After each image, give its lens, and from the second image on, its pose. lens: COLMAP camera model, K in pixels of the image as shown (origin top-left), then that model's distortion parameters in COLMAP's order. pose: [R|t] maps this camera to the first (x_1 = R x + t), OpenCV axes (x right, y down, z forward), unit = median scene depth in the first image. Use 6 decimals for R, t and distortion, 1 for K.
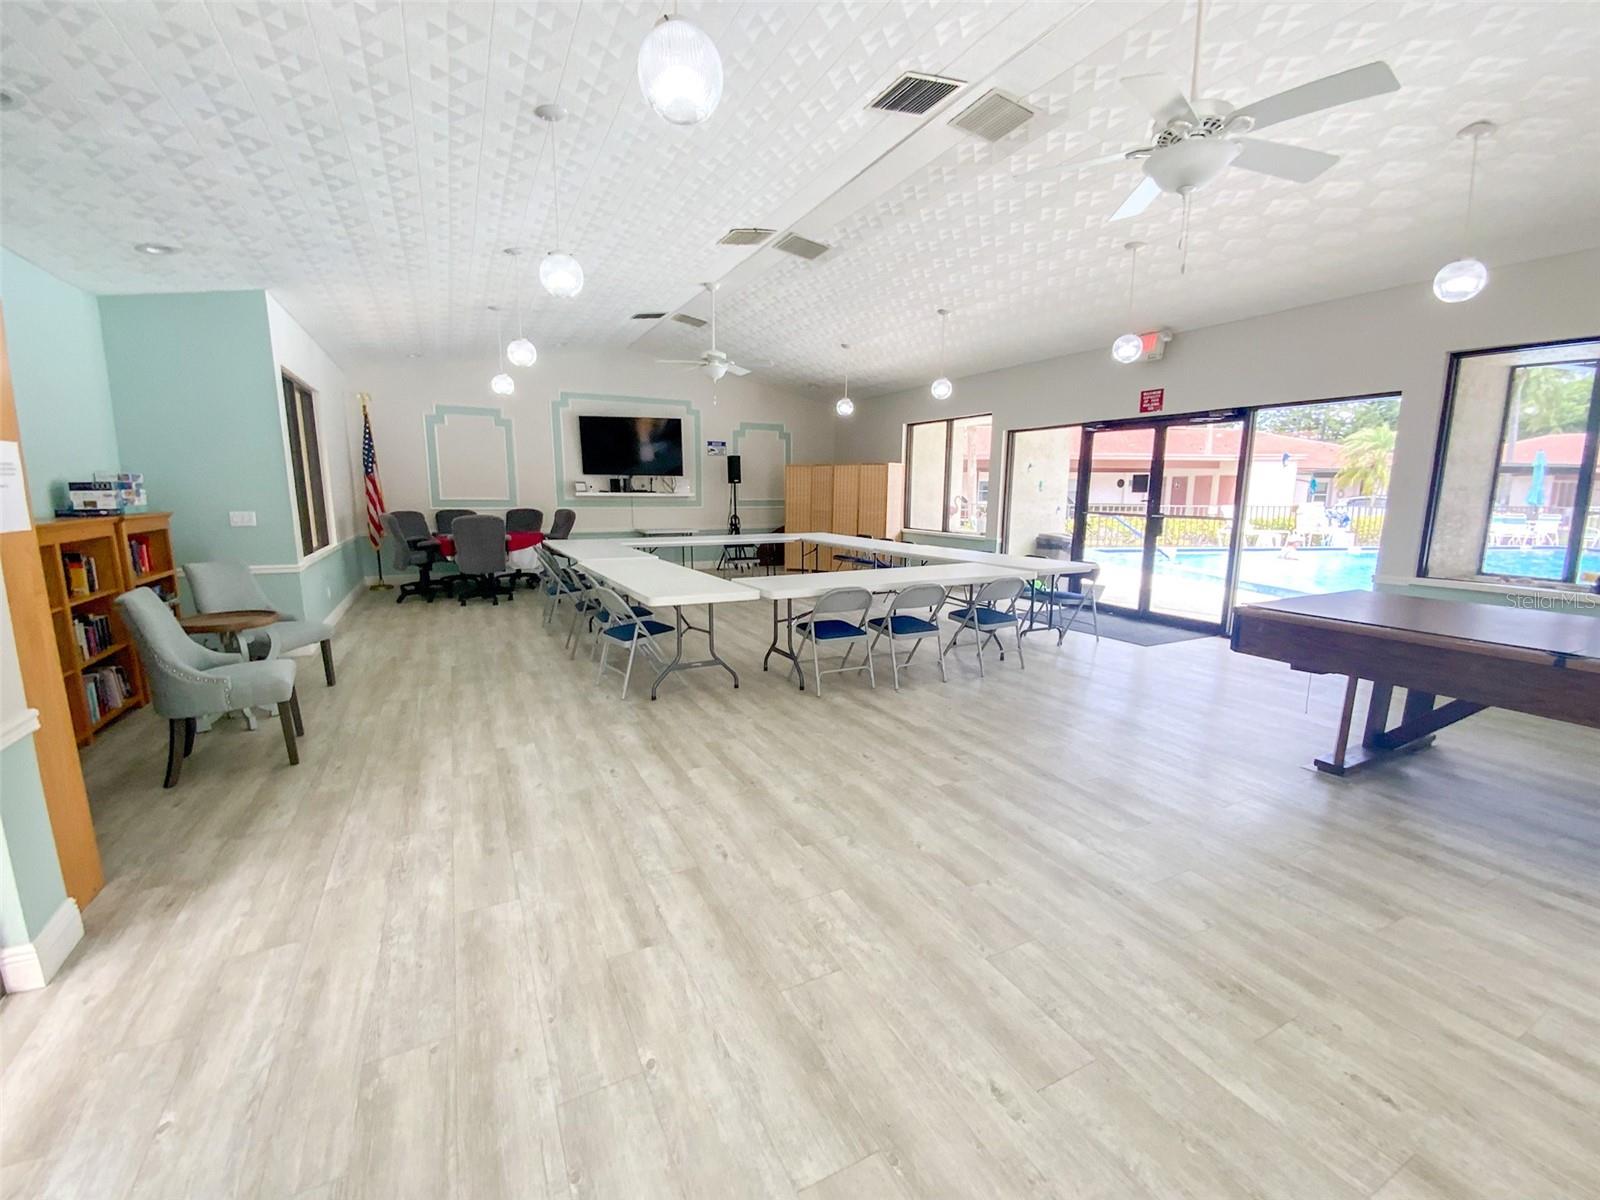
lens RADIAL K [[660.4, 0, 808.3], [0, 660.4, 601.0], [0, 0, 1]] dist [-0.006166, -0.001579]
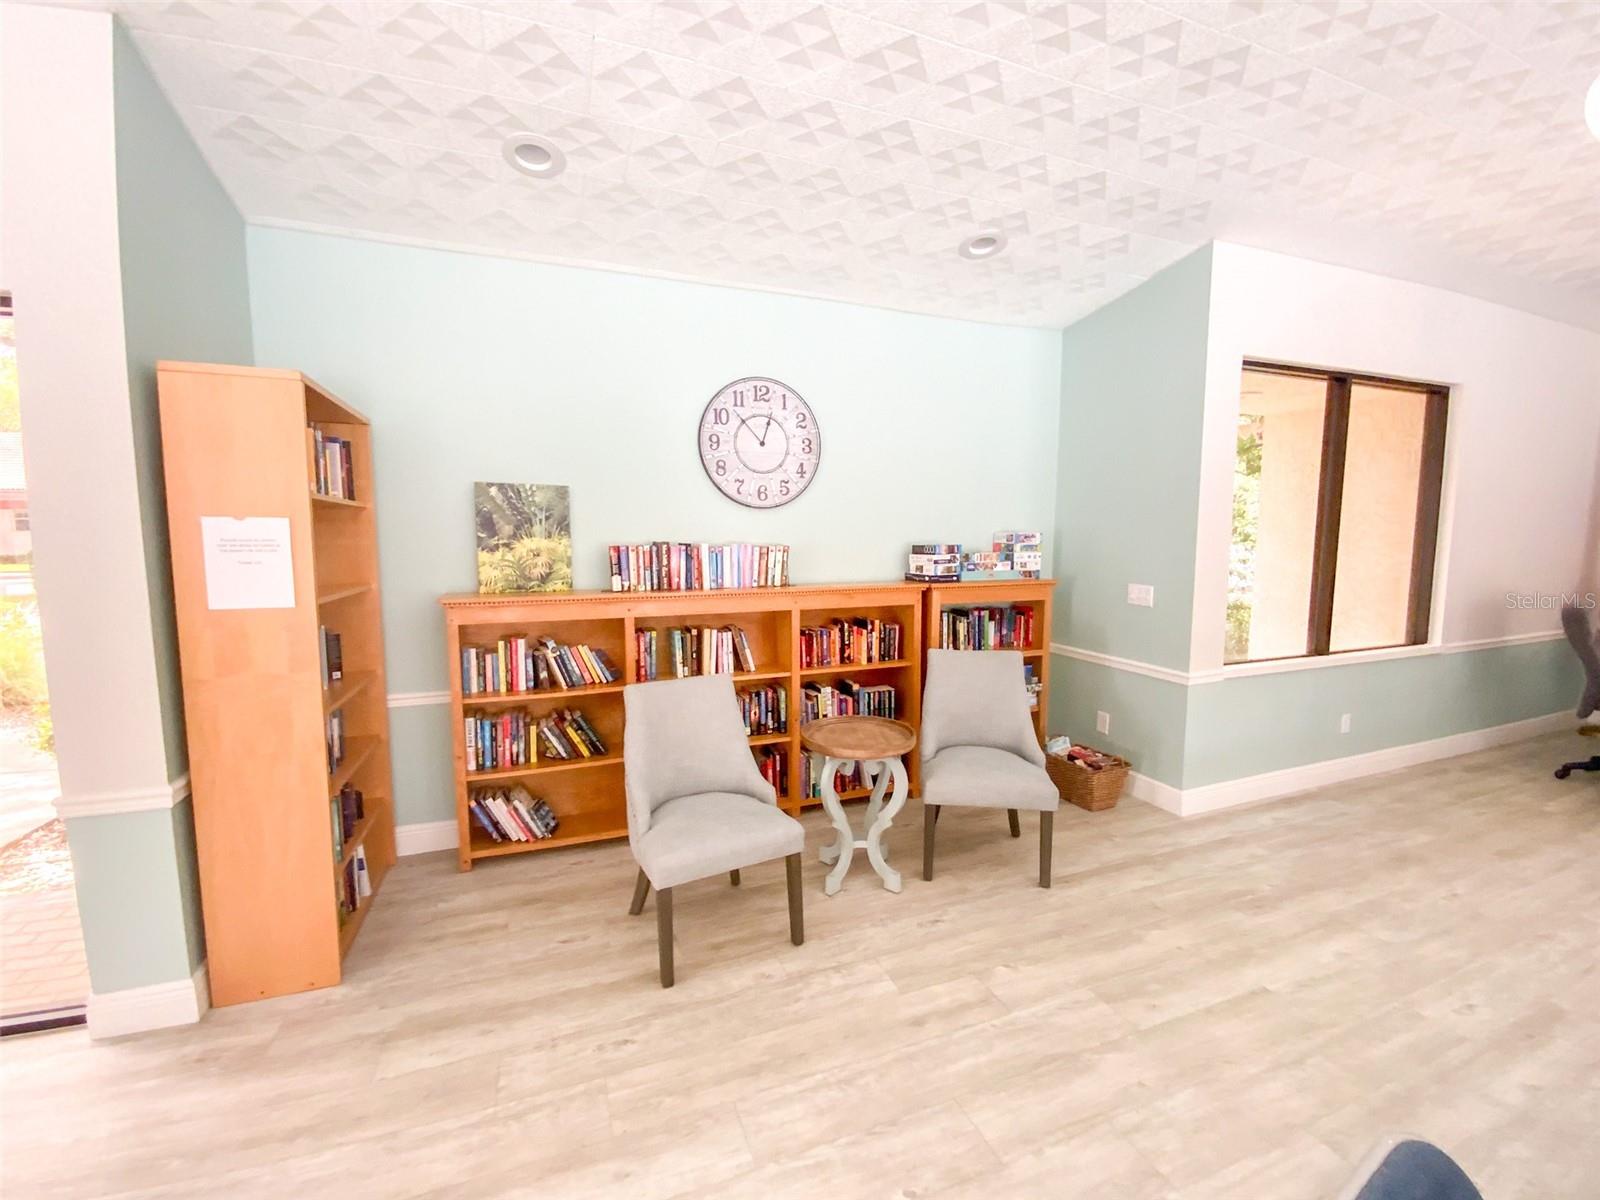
lens RADIAL K [[660.4, 0, 797.4], [0, 660.4, 605.2], [0, 0, 1]] dist [-0.006166, -0.001579]
pose [[-0.113559, 0.102874, -0.988191, -0.158232], [-0.167950, 0.978323, 0.121147, -0.179721], [0.979233, 0.179724, -0.093819, 0.918736]]
